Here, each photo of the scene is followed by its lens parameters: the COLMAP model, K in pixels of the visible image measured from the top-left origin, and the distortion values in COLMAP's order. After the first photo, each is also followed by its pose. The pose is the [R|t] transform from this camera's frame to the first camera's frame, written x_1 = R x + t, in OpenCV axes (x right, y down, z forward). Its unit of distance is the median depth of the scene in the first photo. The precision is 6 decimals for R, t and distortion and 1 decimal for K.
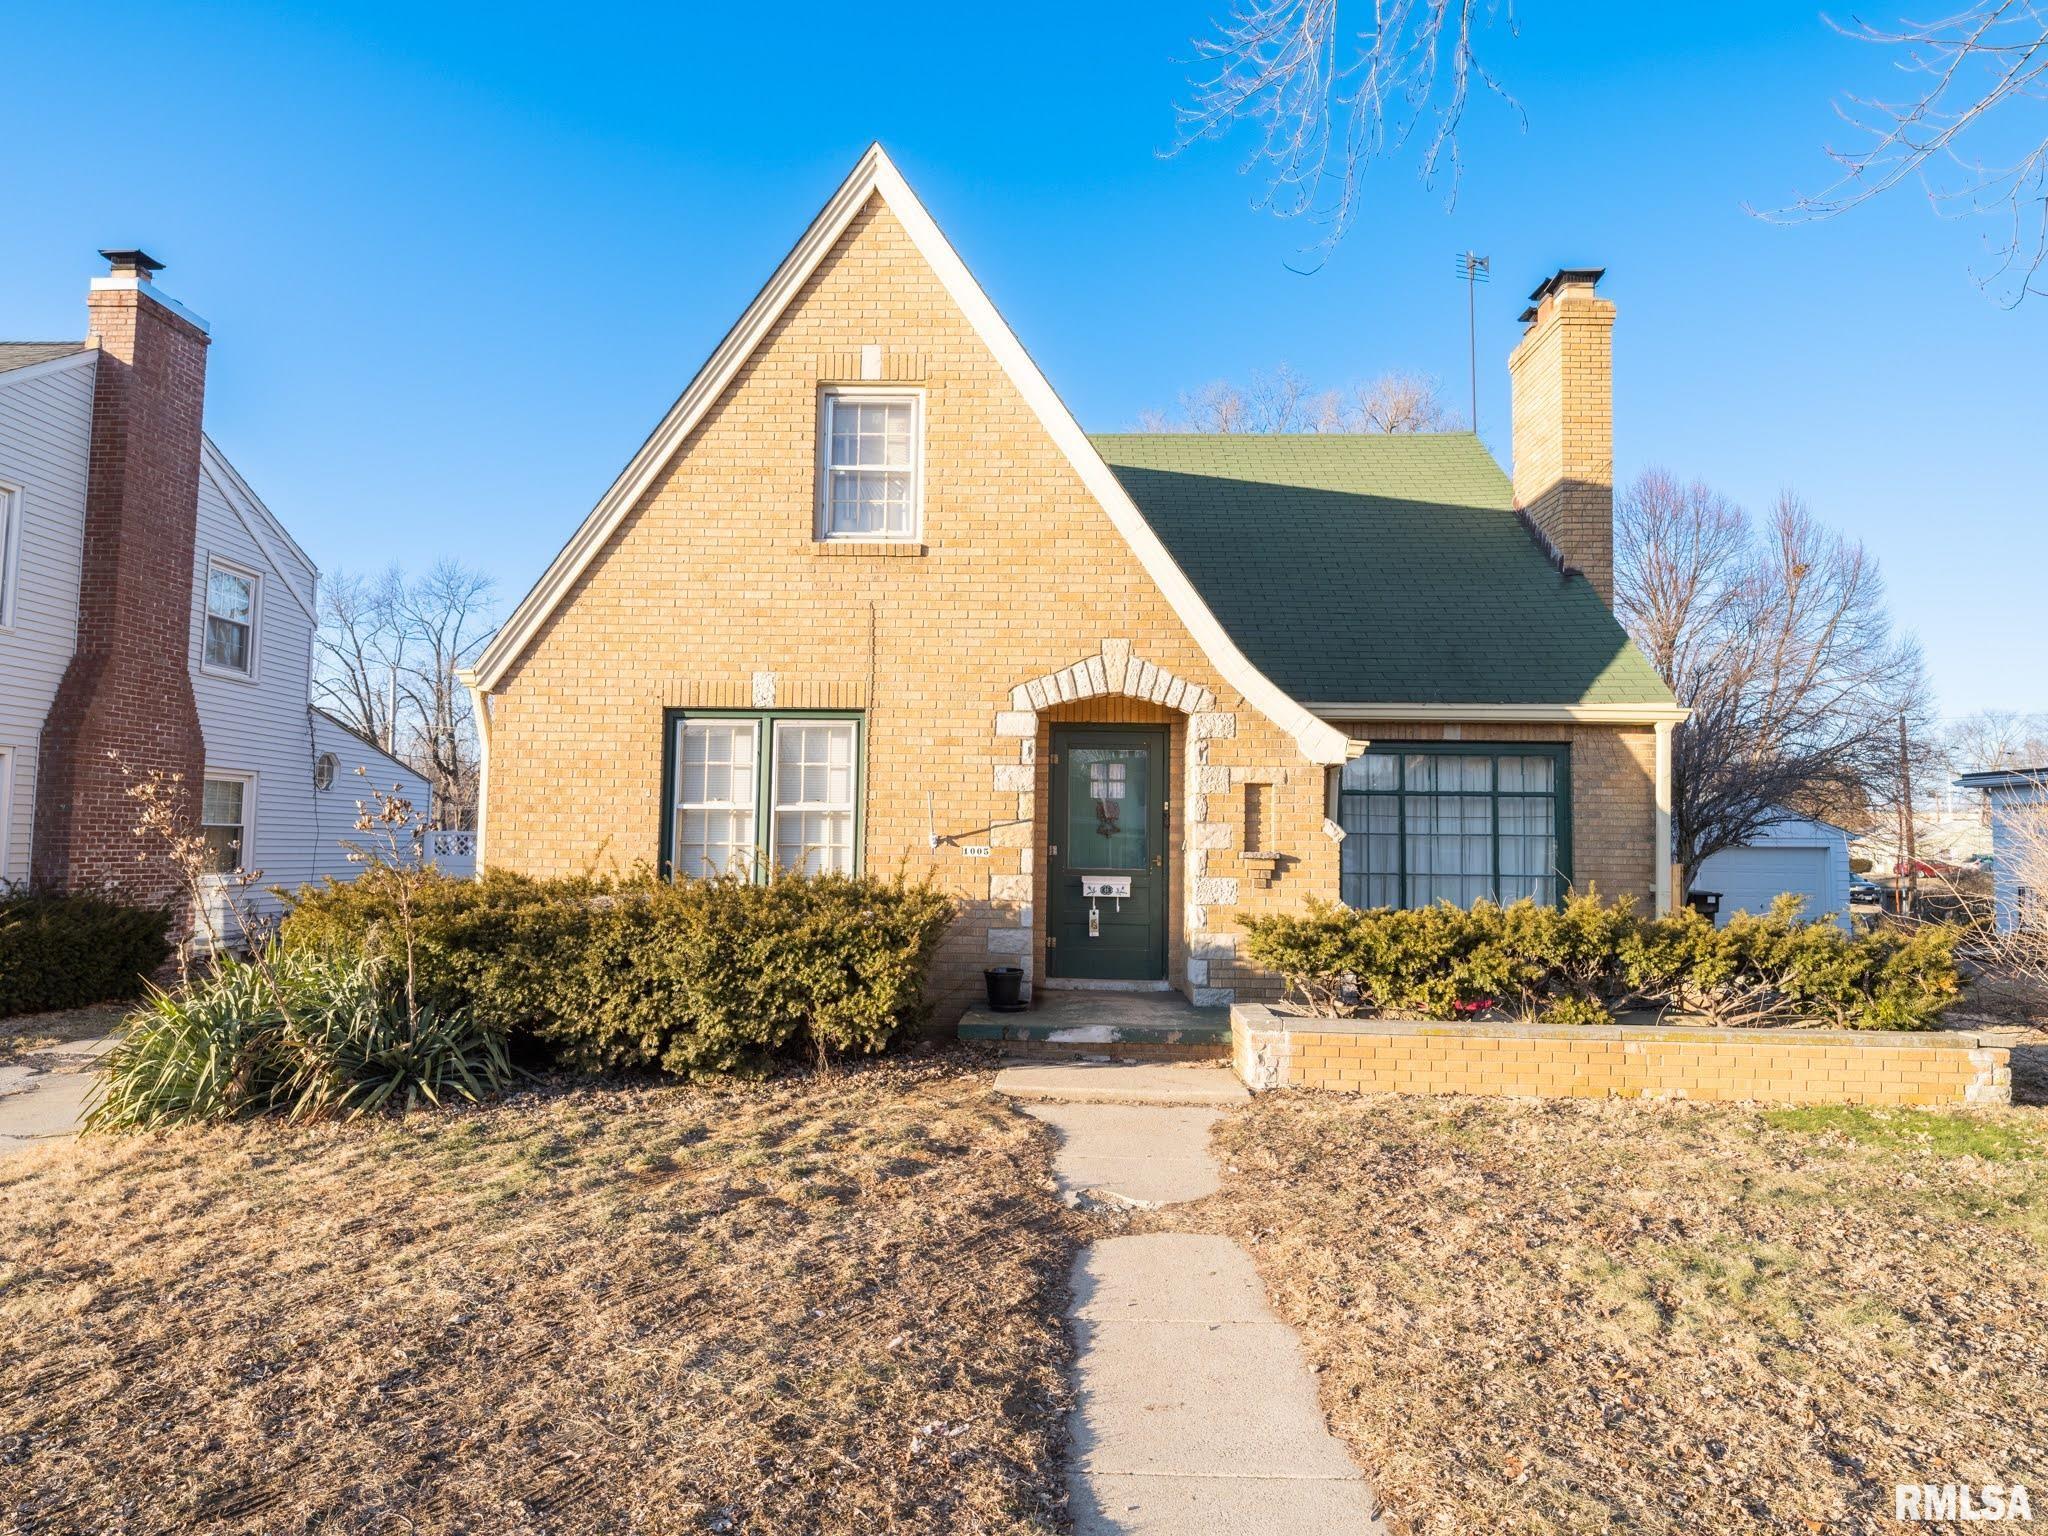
lens RADIAL K [[1105.6, 0, 1014.3], [0, 1105.6, 778.3], [0, 0, 1]] dist [0.006554, -0.003401]
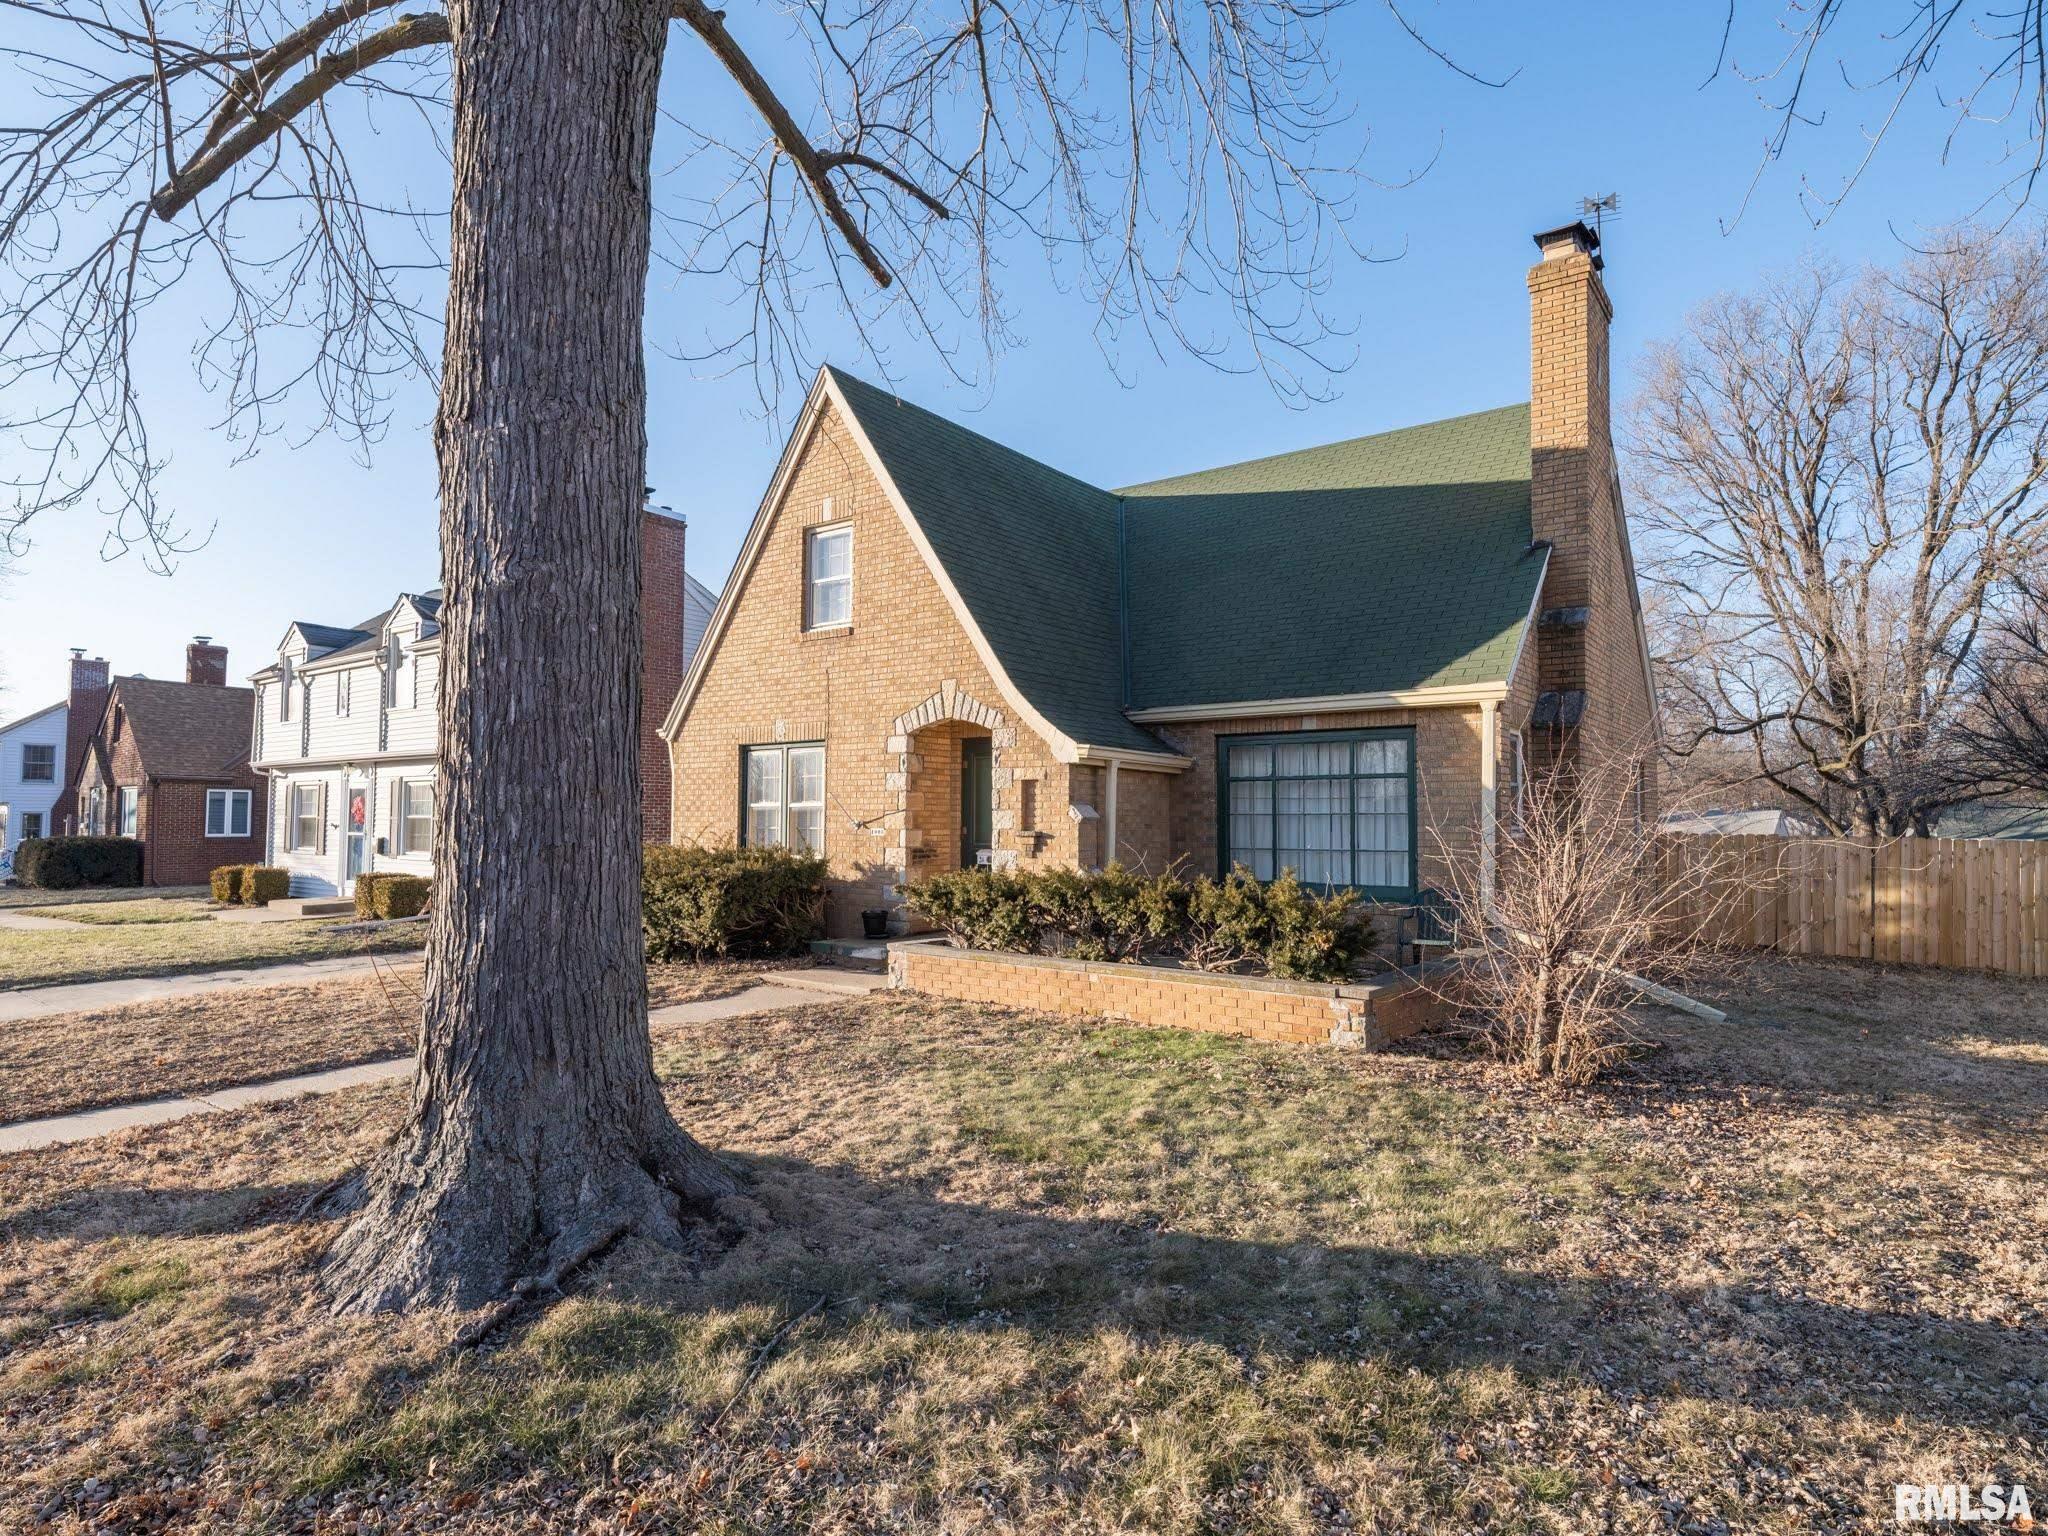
lens RADIAL K [[1075.2, 0, 1037.2], [0, 1075.2, 773.5], [0, 0, 1]] dist [-0.001203, -0.000221]
pose [[0.828035, -0.036960, -0.559457, 0.932841], [0.043788, 0.999040, -0.001192, -0.001164], [0.558964, -0.023510, 0.828859, -0.069724]]
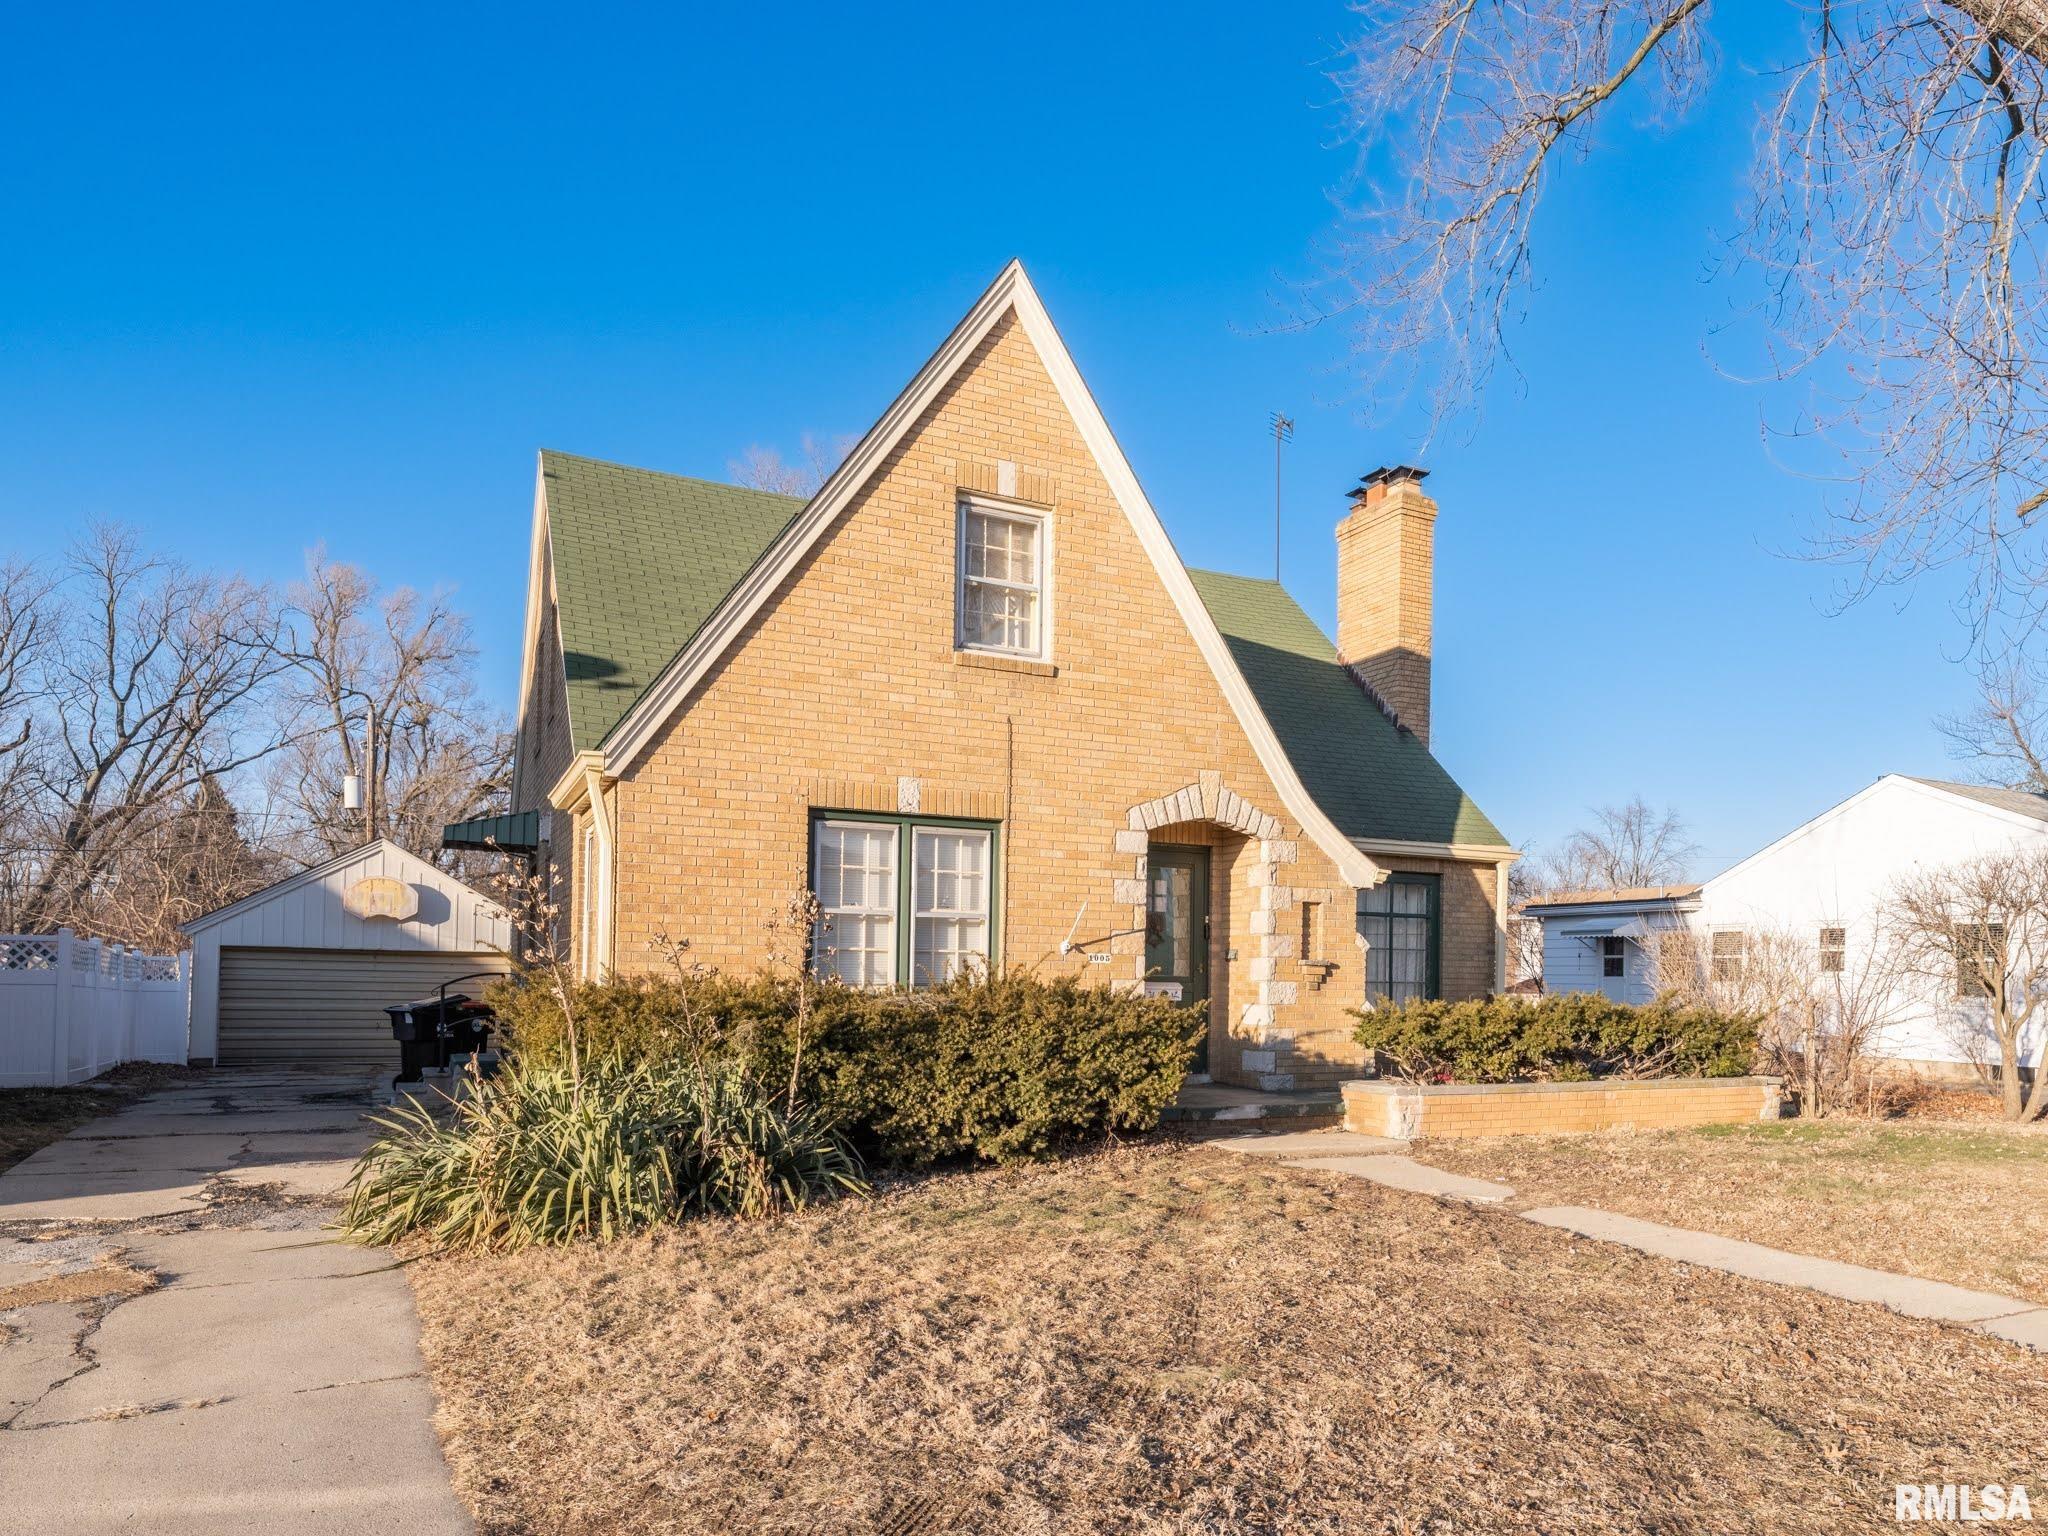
lens RADIAL K [[1314.4, 0, 1092.0], [0, 1314.4, 960.4], [0, 0, 1]] dist [0.001878, 0.000945]
pose [[0.879063, 0.005132, 0.476677, -0.644531], [-0.032258, 0.998290, 0.048741, 0.005598], [-0.475612, -0.058223, 0.877726, -0.127792]]
